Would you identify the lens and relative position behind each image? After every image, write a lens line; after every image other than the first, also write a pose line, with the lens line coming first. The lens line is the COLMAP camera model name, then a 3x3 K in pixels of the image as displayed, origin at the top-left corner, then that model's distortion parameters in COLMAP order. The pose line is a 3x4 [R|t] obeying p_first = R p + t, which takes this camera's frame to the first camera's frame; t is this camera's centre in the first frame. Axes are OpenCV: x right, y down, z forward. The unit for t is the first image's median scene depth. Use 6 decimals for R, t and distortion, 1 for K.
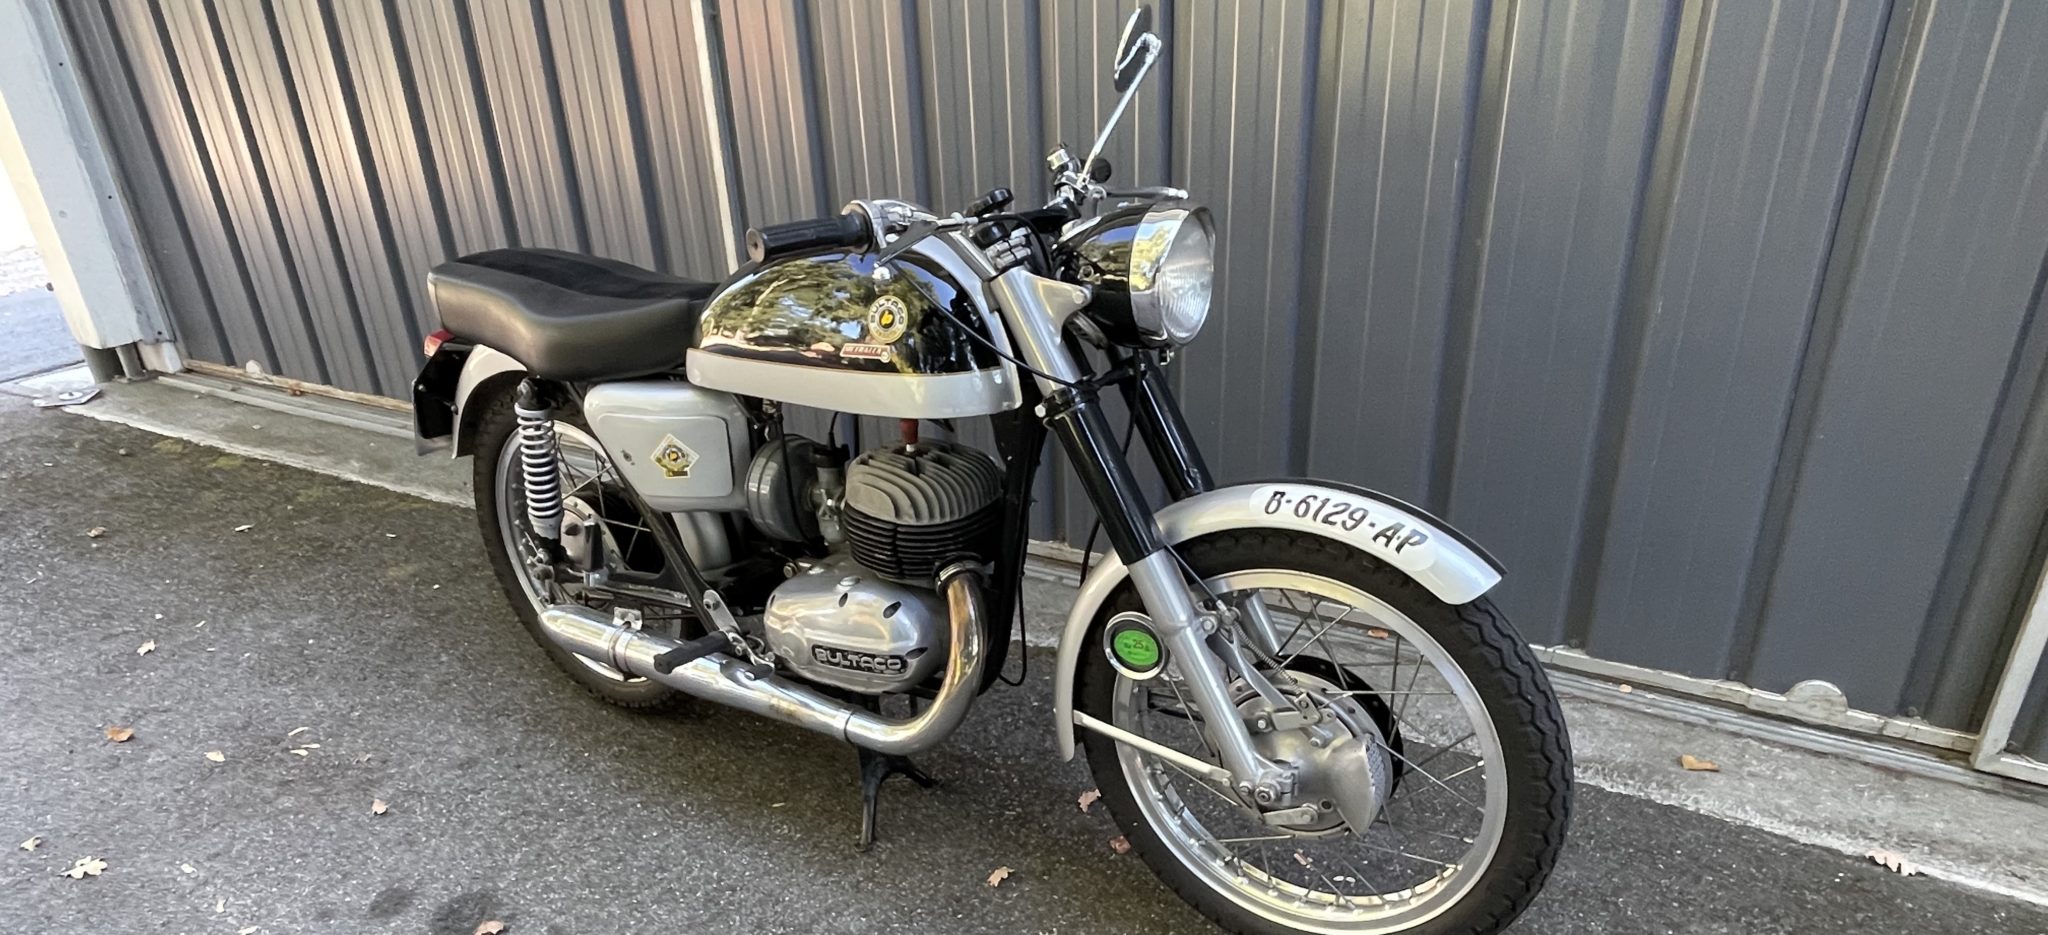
lens RADIAL K [[1206.3, 0, 1094.2], [0, 1206.3, 584.4], [0, 0, 1]] dist [0.001903, -0.001147]
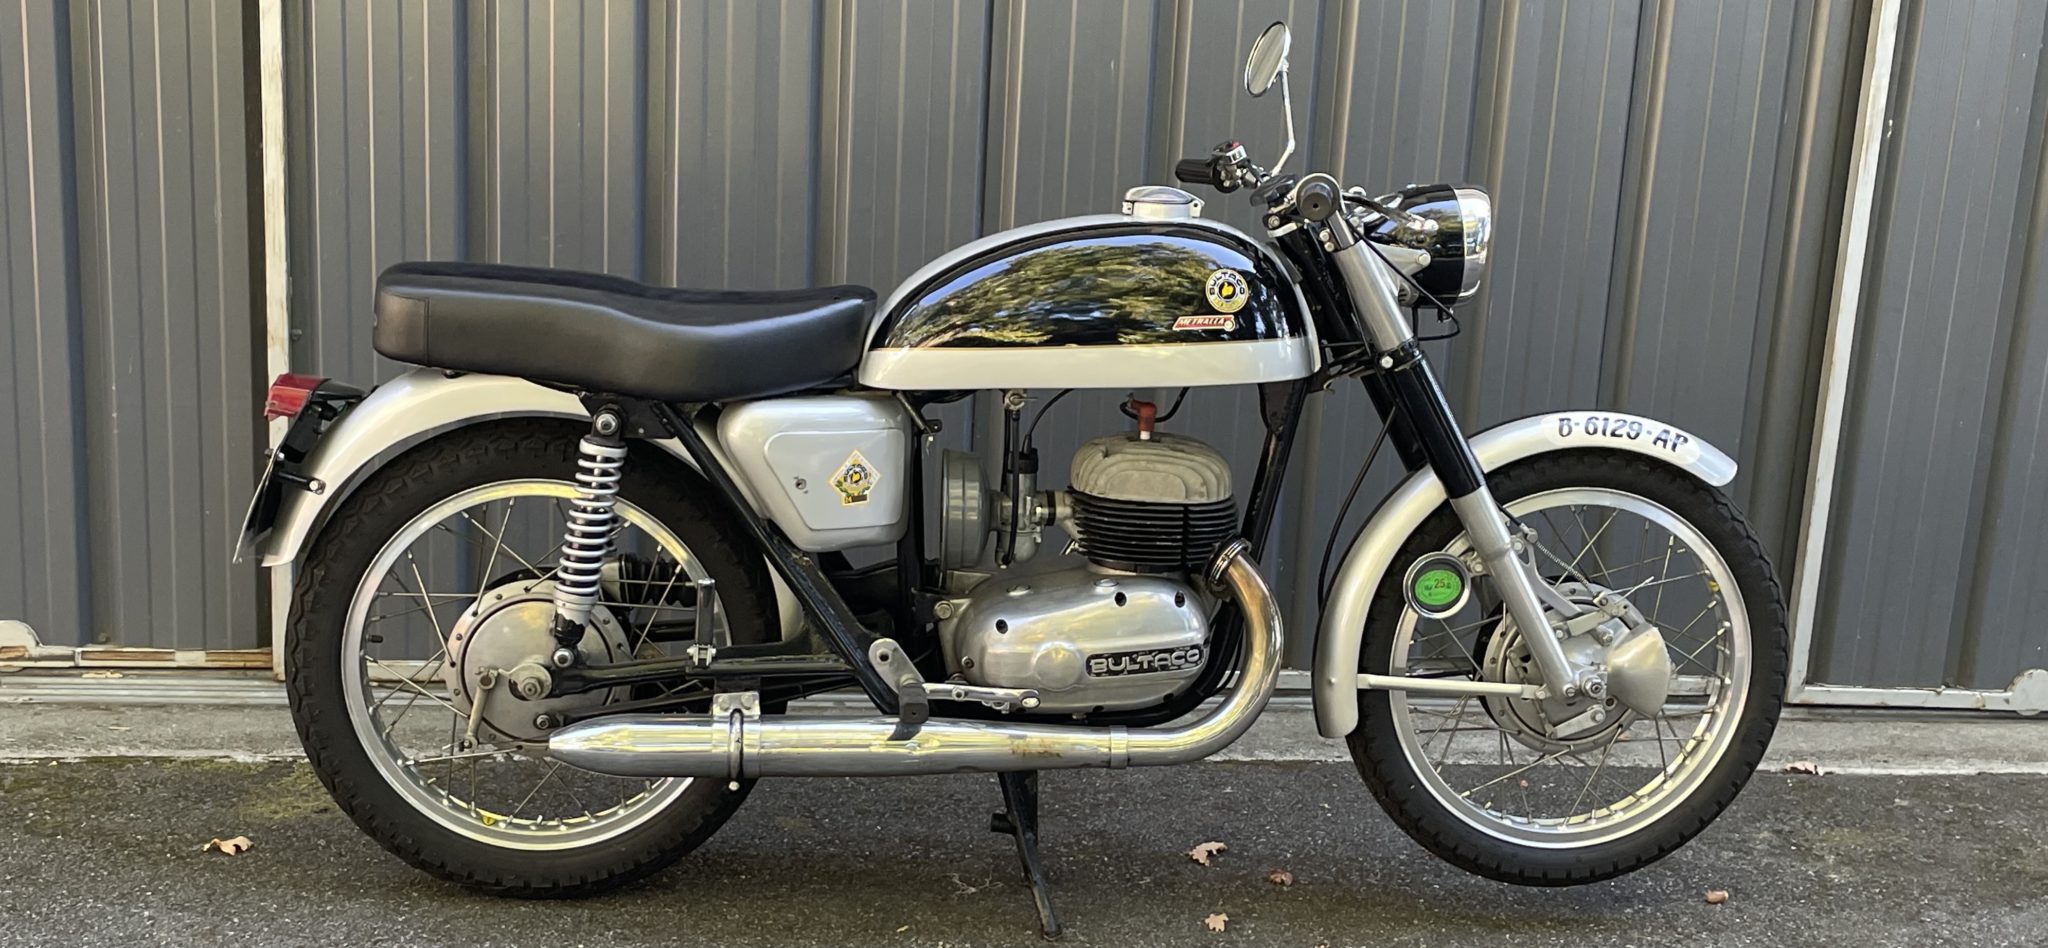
lens RADIAL K [[2293.8, 0, 985.6], [0, 2293.8, 486.9], [0, 0, 1]] dist [0.022858, 0.000000]
pose [[0.805607, -0.068037, 0.588531, -1.361916], [0.198119, 0.967132, -0.159390, 0.195094], [-0.558342, 0.245005, 0.792607, -0.365777]]
